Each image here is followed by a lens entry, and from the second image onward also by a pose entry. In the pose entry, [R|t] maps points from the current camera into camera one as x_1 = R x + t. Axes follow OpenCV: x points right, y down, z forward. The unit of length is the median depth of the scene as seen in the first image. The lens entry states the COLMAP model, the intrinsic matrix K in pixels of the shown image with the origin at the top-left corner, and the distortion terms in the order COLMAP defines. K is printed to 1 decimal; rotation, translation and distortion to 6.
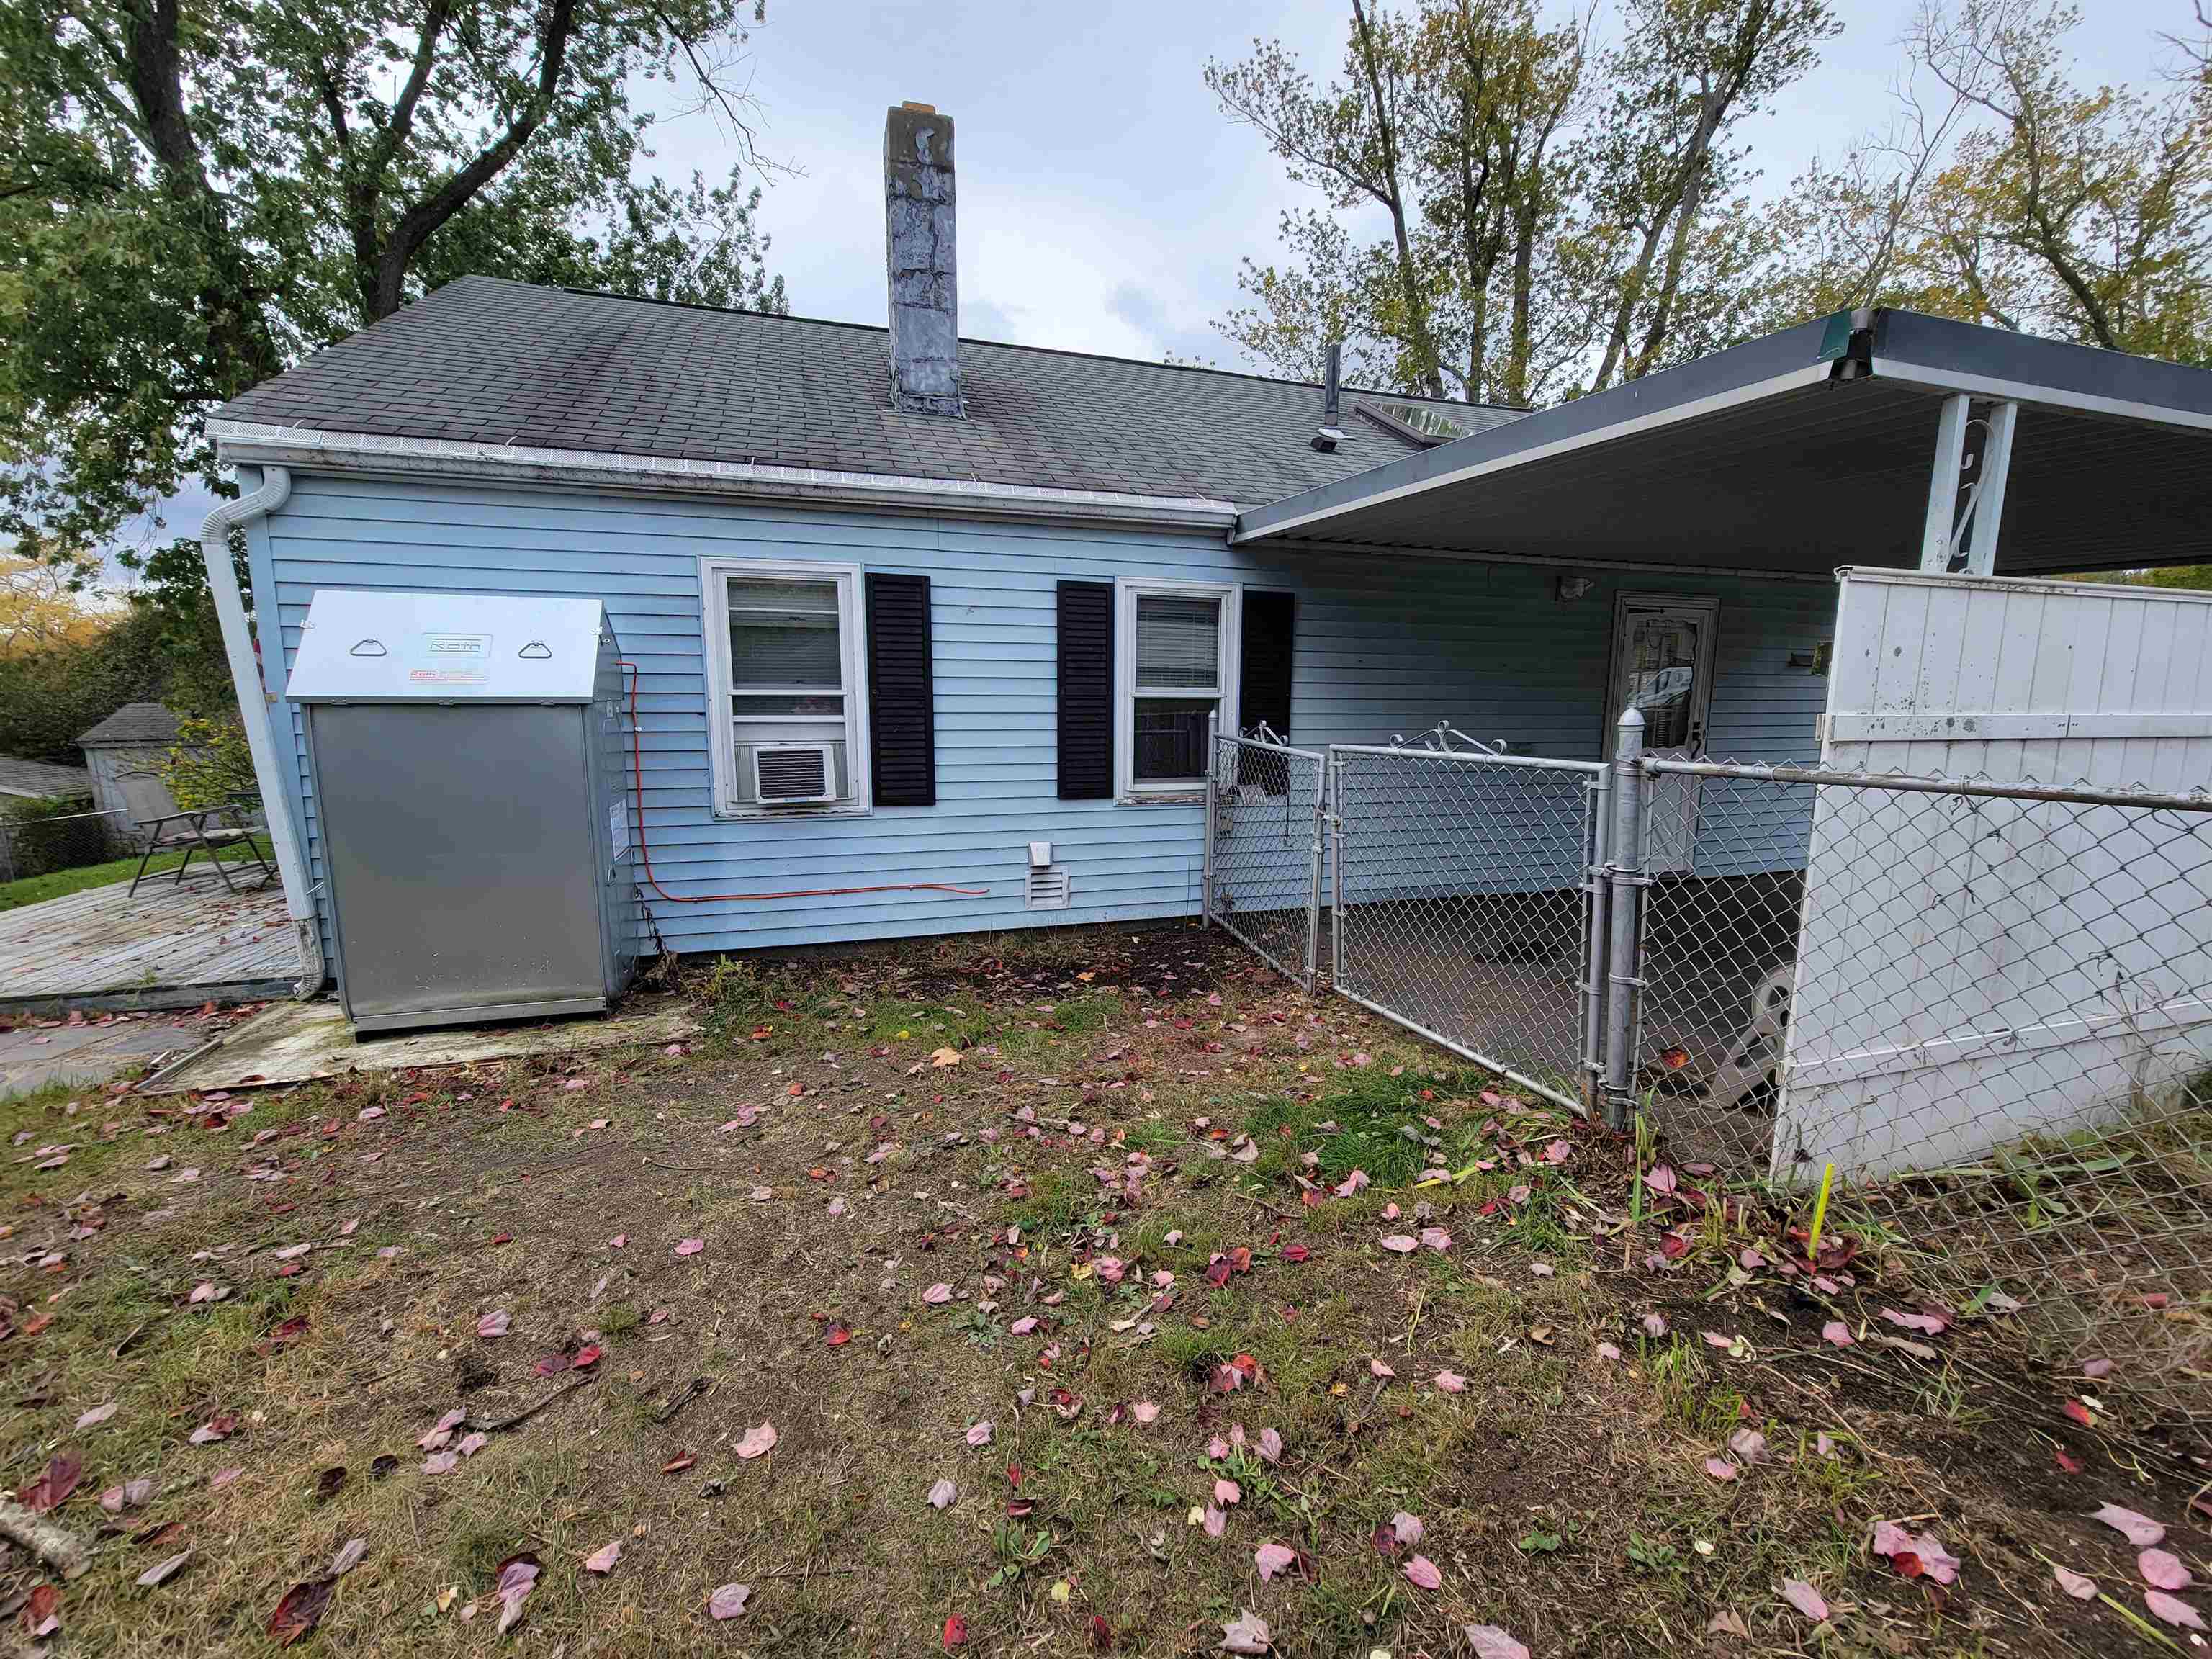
lens RADIAL K [[905.3, 0, 1101.6], [0, 905.3, 833.2], [0, 0, 1]] dist [-0.006947, 0.002981]
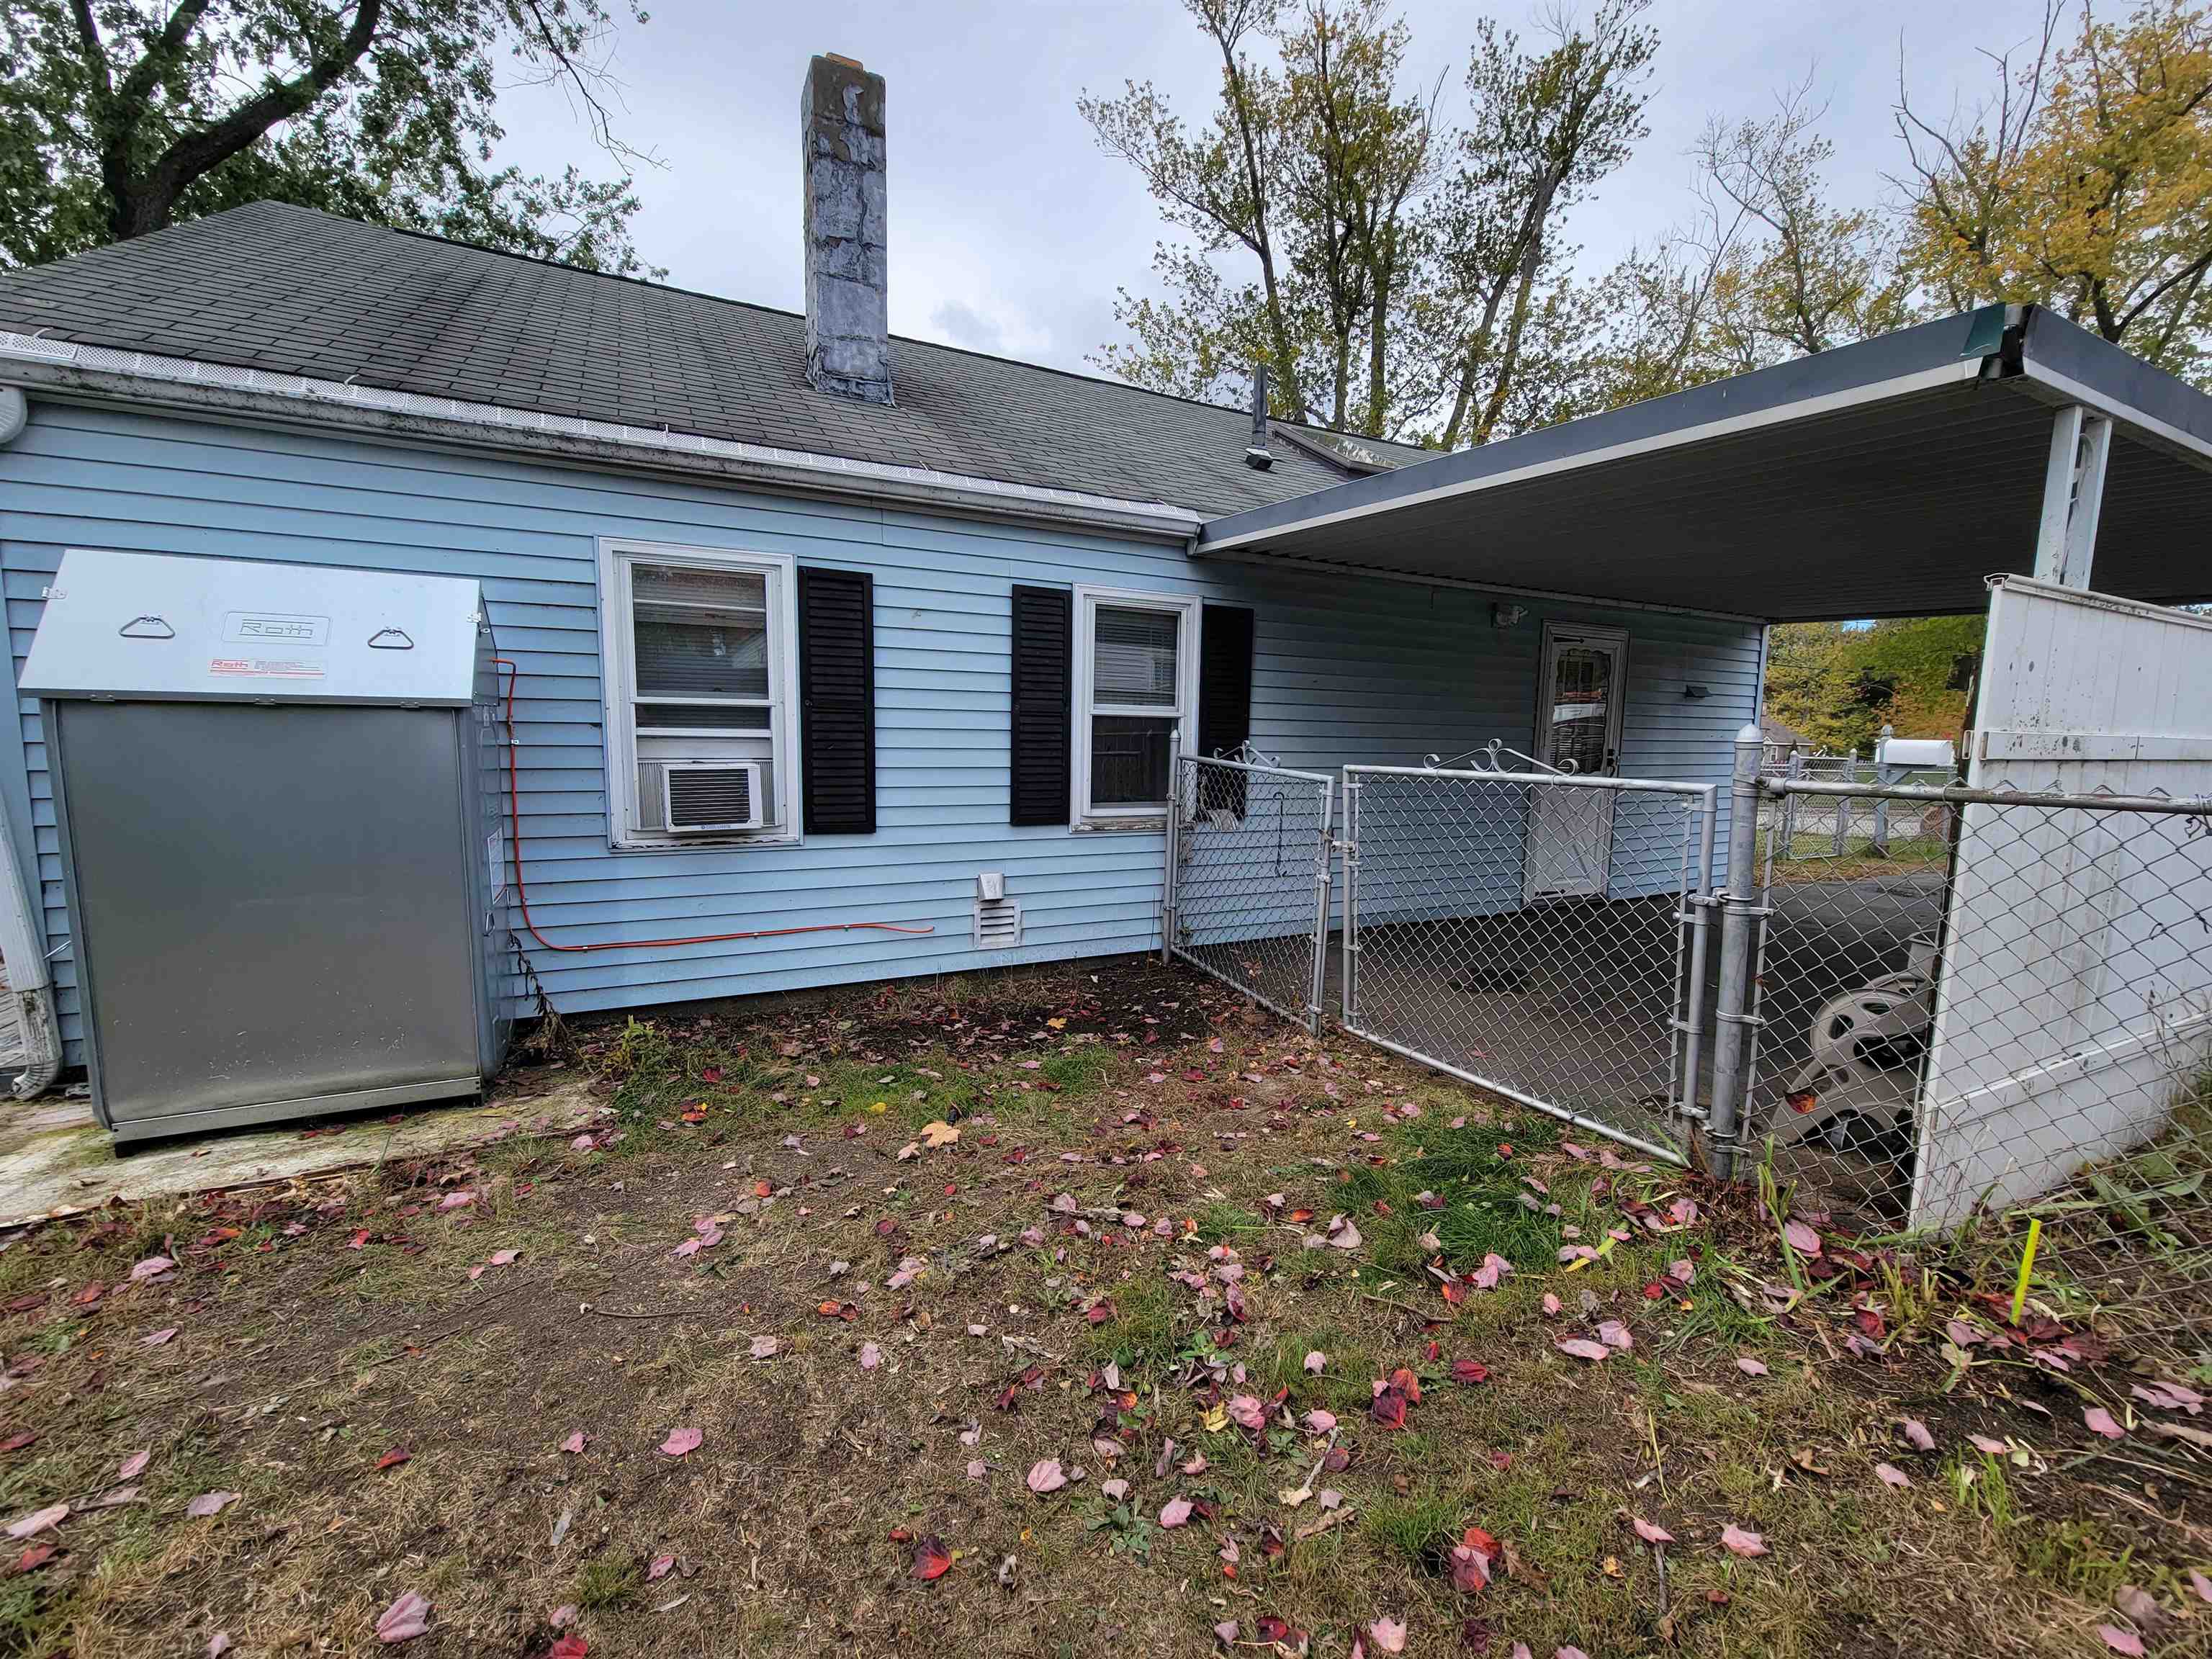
lens RADIAL K [[905.3, 0, 1103.8], [0, 905.3, 833.5], [0, 0, 1]] dist [-0.006947, 0.002981]
pose [[0.986799, -0.005627, 0.161851, -0.133720], [0.010279, 0.999557, -0.027916, -0.004454], [-0.161622, 0.029211, 0.986420, 0.121274]]
